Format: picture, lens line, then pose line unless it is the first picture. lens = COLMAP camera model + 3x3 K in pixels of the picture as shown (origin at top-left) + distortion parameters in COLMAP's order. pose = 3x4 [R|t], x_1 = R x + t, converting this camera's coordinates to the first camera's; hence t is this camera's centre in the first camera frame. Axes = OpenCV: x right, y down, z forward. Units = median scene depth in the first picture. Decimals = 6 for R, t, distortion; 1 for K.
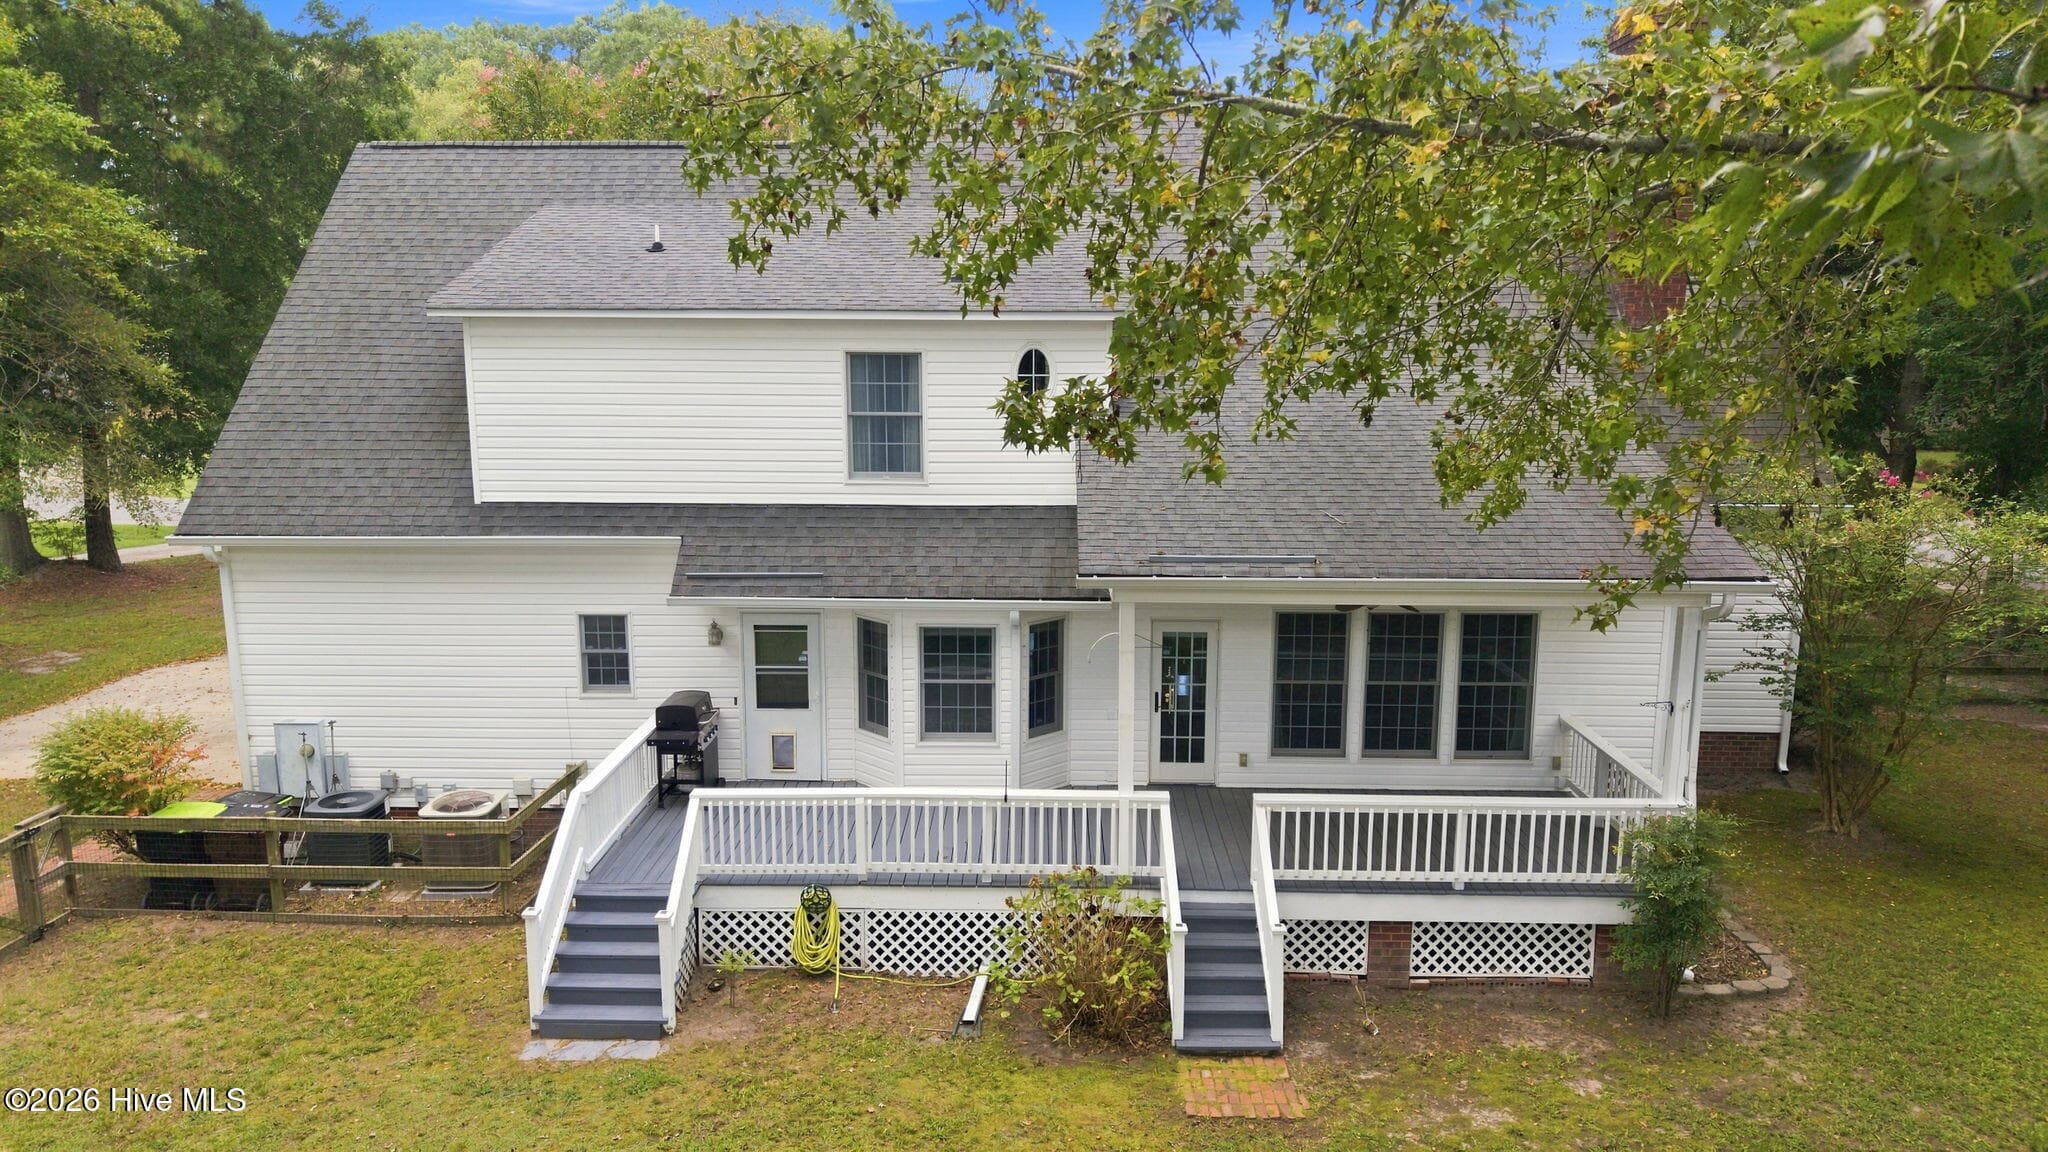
lens RADIAL K [[1368.9, 0, 1017.6], [0, 1368.9, 580.4], [0, 0, 1]] dist [0.024716, -0.030474]
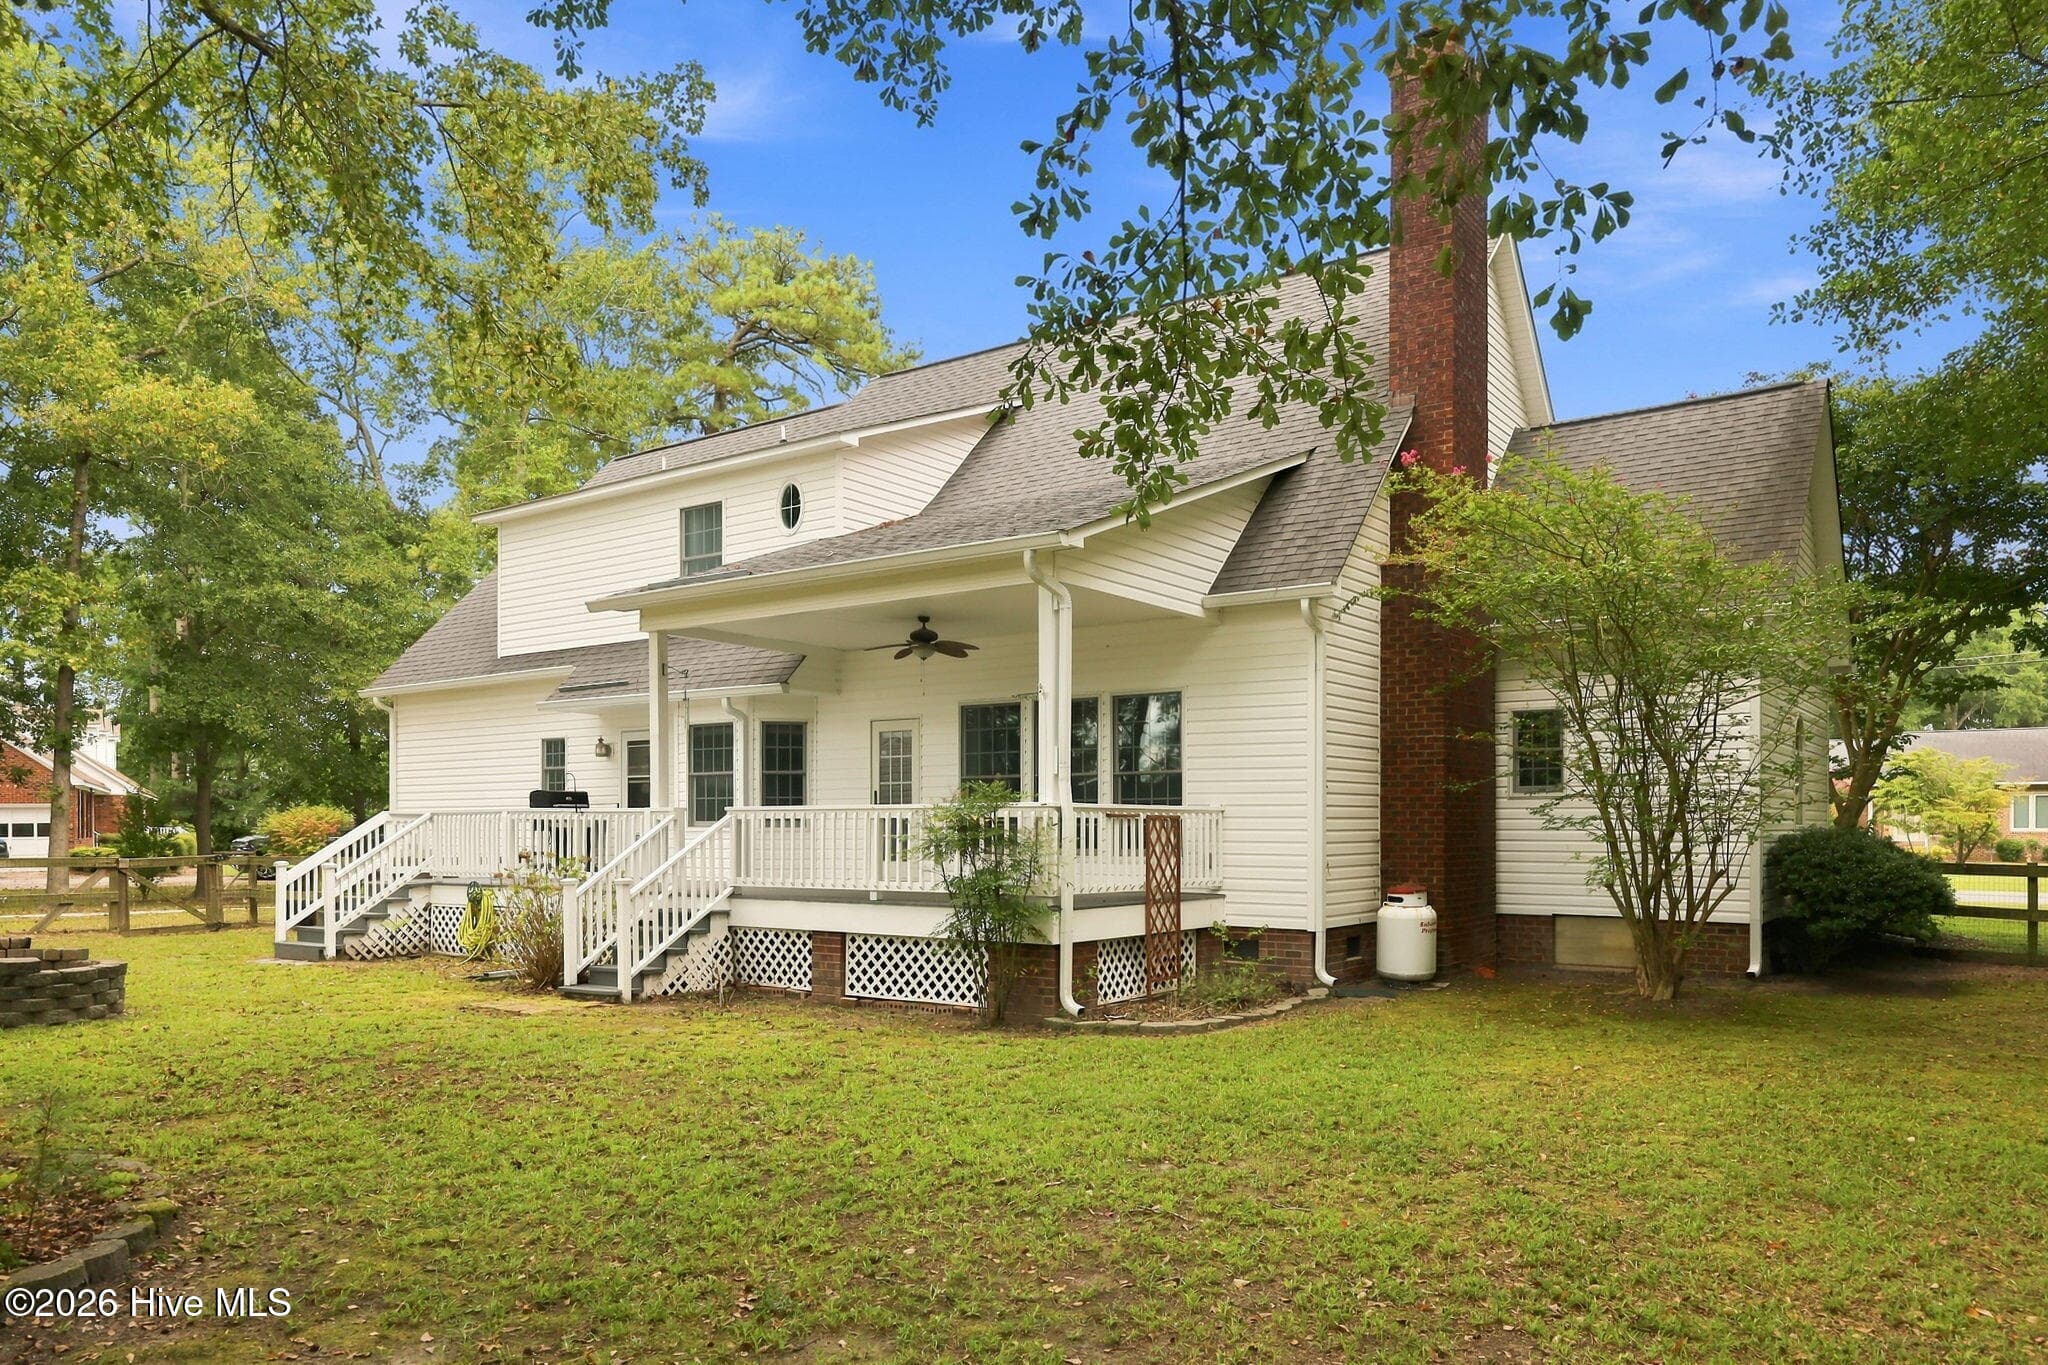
lens RADIAL K [[1434.8, 0, 1030.1], [0, 1434.8, 740.8], [0, 0, 1]] dist [-0.000048, 0.000898]
pose [[0.824427, -0.038208, -0.564678, 0.862566], [-0.089754, 0.976267, -0.197098, 0.264340], [0.558807, 0.213175, 0.801431, 0.184079]]
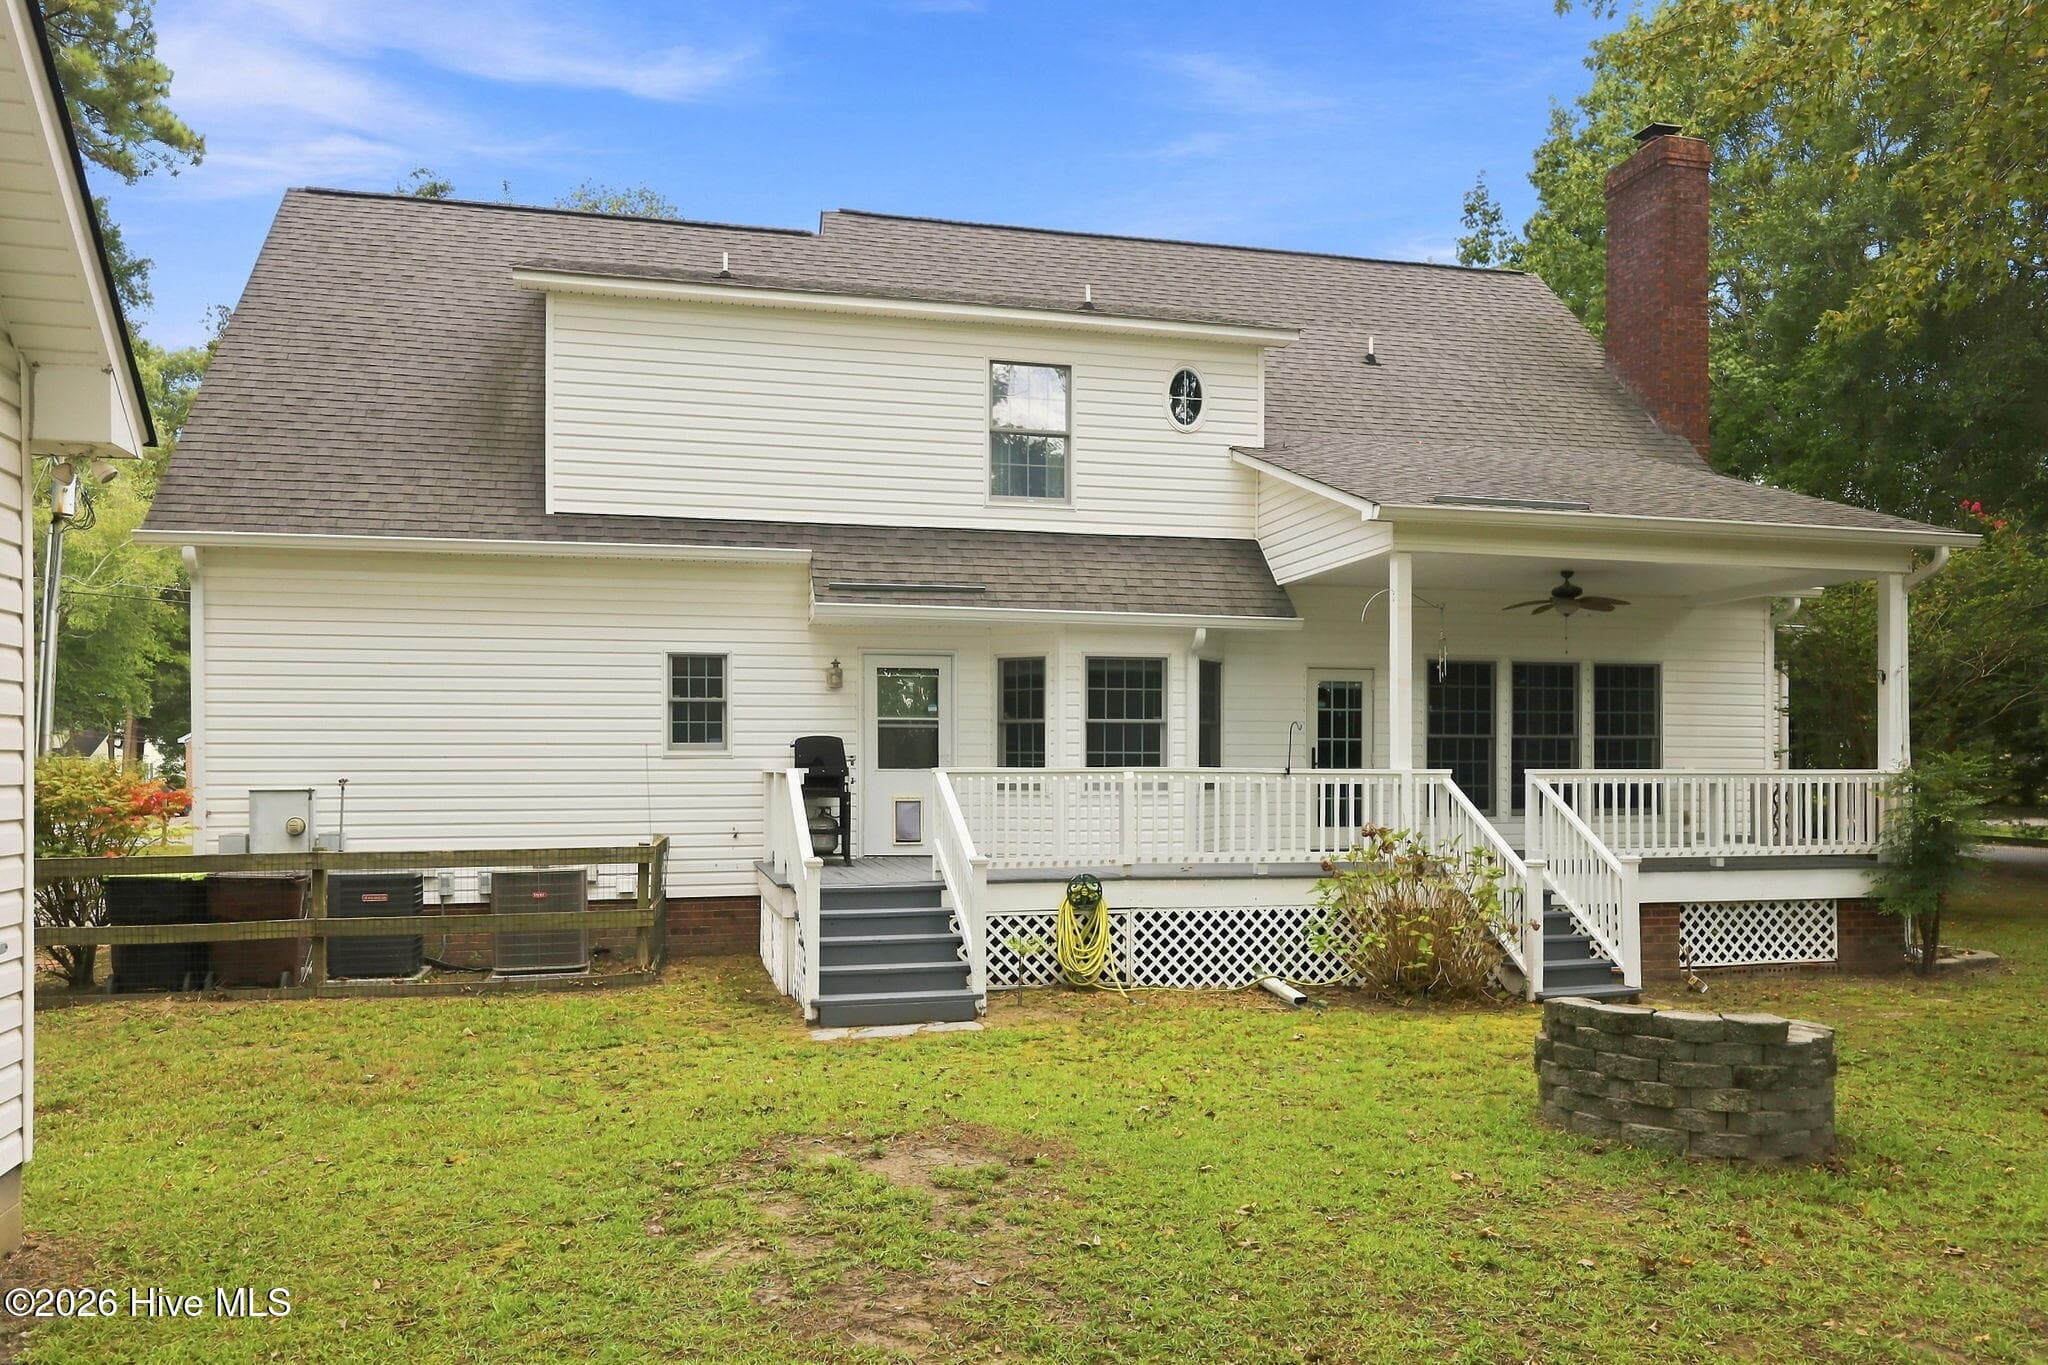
lens RADIAL K [[1444.0, 0, 1036.9], [0, 1444.0, 764.7], [0, 0, 1]] dist [0.000990, -0.000447]
pose [[0.964365, -0.002551, 0.264564, -0.351793], [0.048202, 0.984913, -0.166204, 0.258803], [-0.260148, 0.173034, 0.949938, 0.130391]]
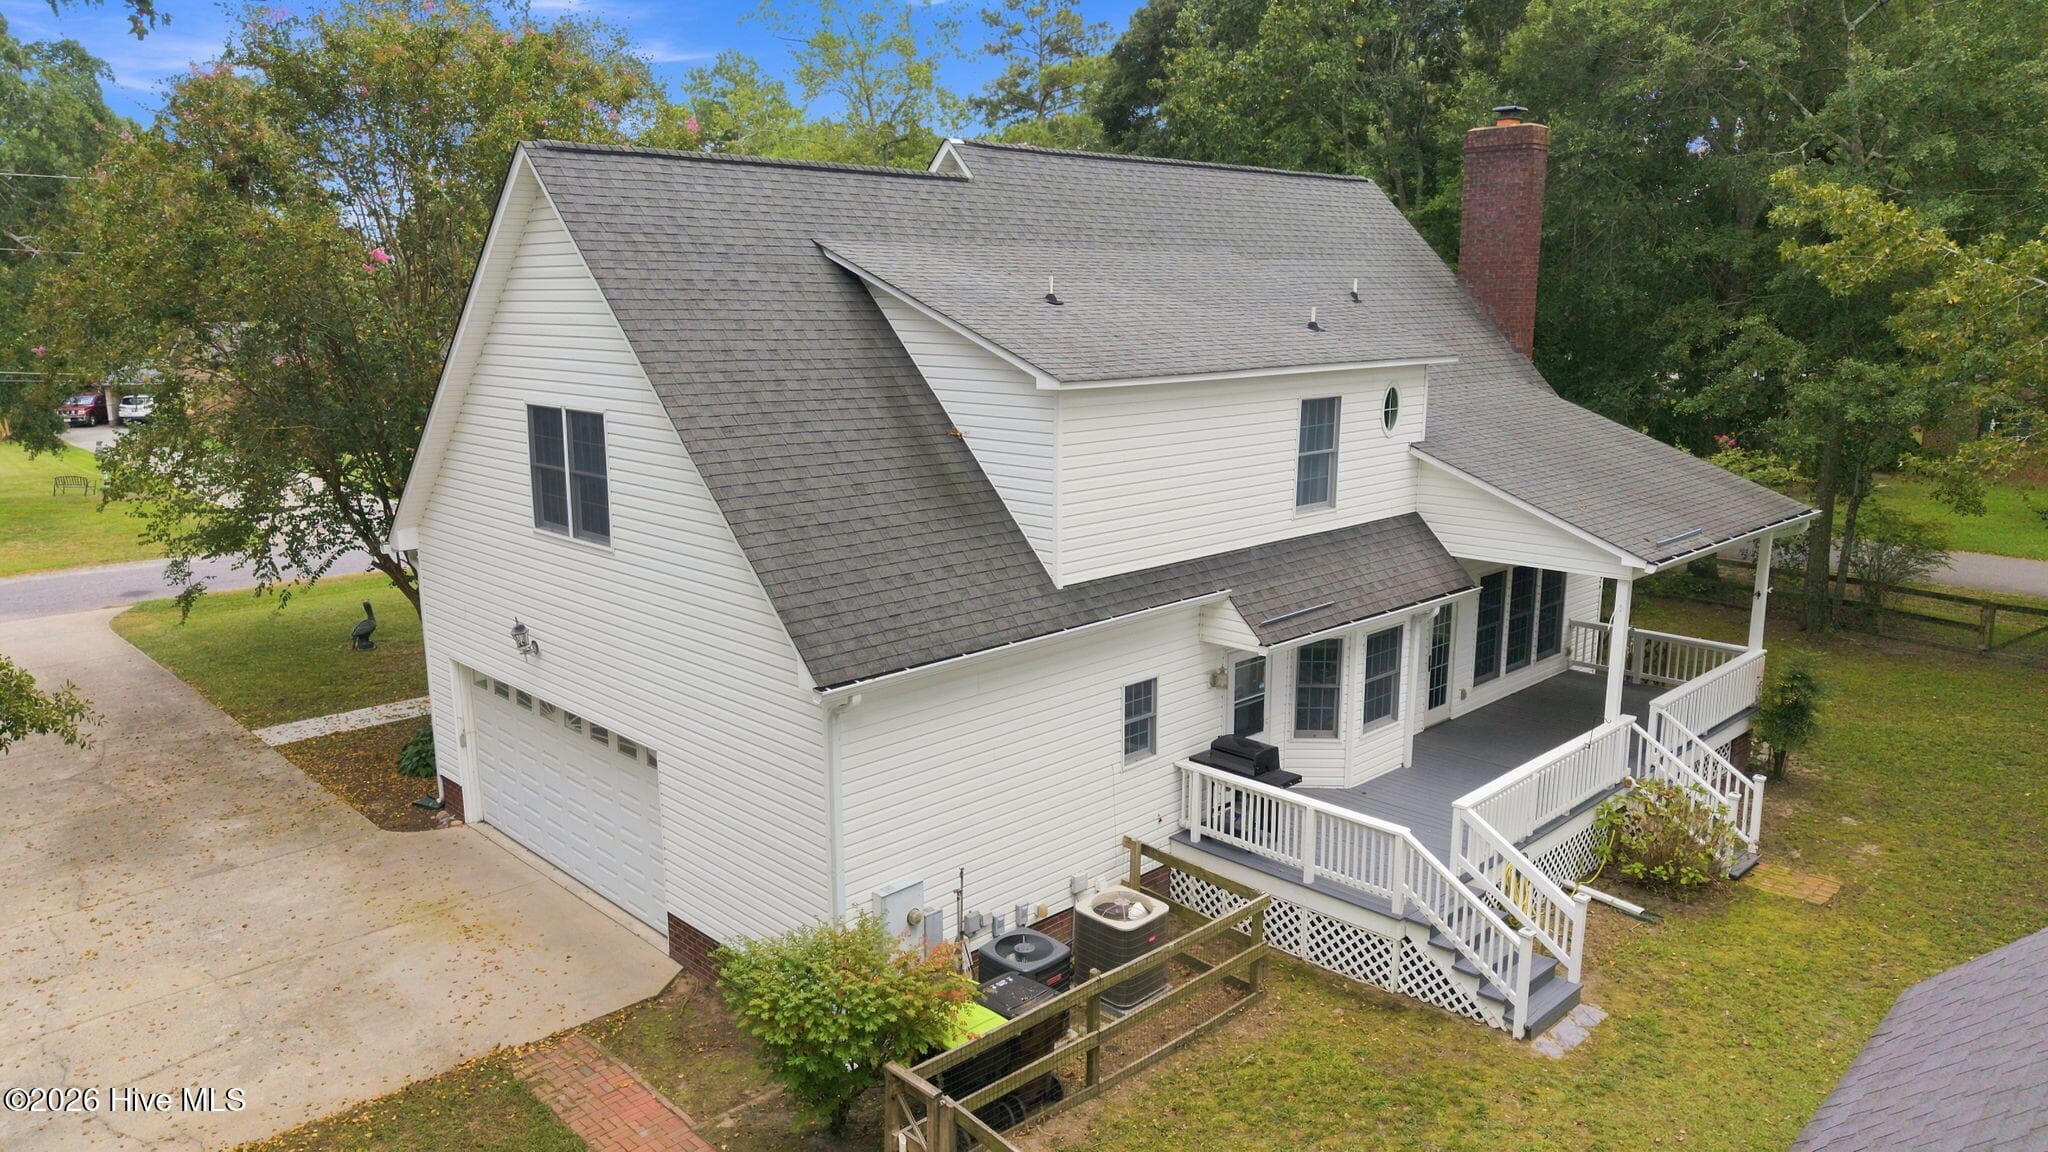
lens RADIAL K [[1368.9, 0, 1017.6], [0, 1368.9, 580.4], [0, 0, 1]] dist [0.024716, -0.030474]
pose [[0.707031, -0.149265, 0.691251, -1.078391], [0.129902, 0.988251, 0.080530, -0.143273], [-0.695149, 0.032858, 0.718114, 0.374240]]
